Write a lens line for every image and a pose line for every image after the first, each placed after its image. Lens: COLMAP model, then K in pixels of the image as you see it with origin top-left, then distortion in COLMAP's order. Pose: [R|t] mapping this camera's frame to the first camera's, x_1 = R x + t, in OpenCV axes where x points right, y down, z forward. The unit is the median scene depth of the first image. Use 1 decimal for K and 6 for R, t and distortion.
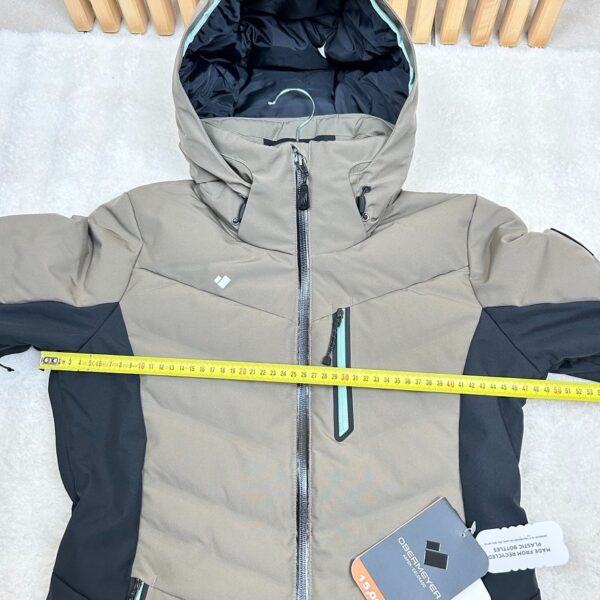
lens RADIAL K [[590.6, 0, 312.3], [0, 590.6, 314.7], [0, 0, 1]] dist [0.060540, 0.000000]
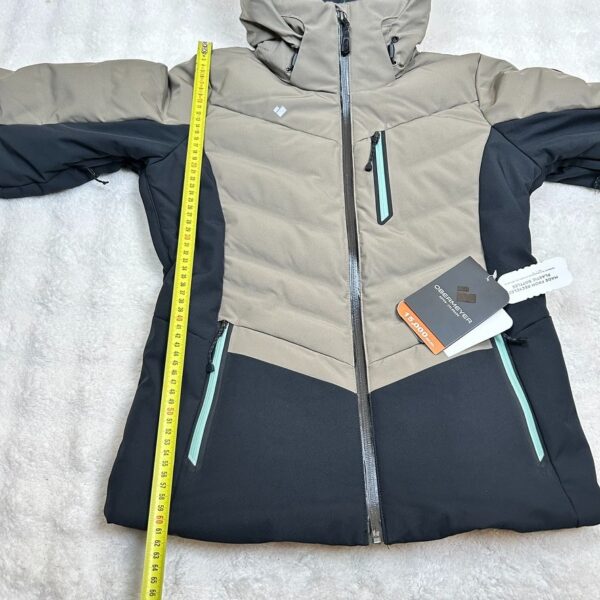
lens RADIAL K [[590.6, 0, 312.8], [0, 590.6, 315.5], [0, 0, 1]] dist [0.060540, 0.000000]
pose [[0.998924, -0.014198, 0.044141, -0.149614], [0.019410, 0.992586, -0.119989, 0.528467], [-0.042110, 0.120716, 0.991794, -0.180480]]
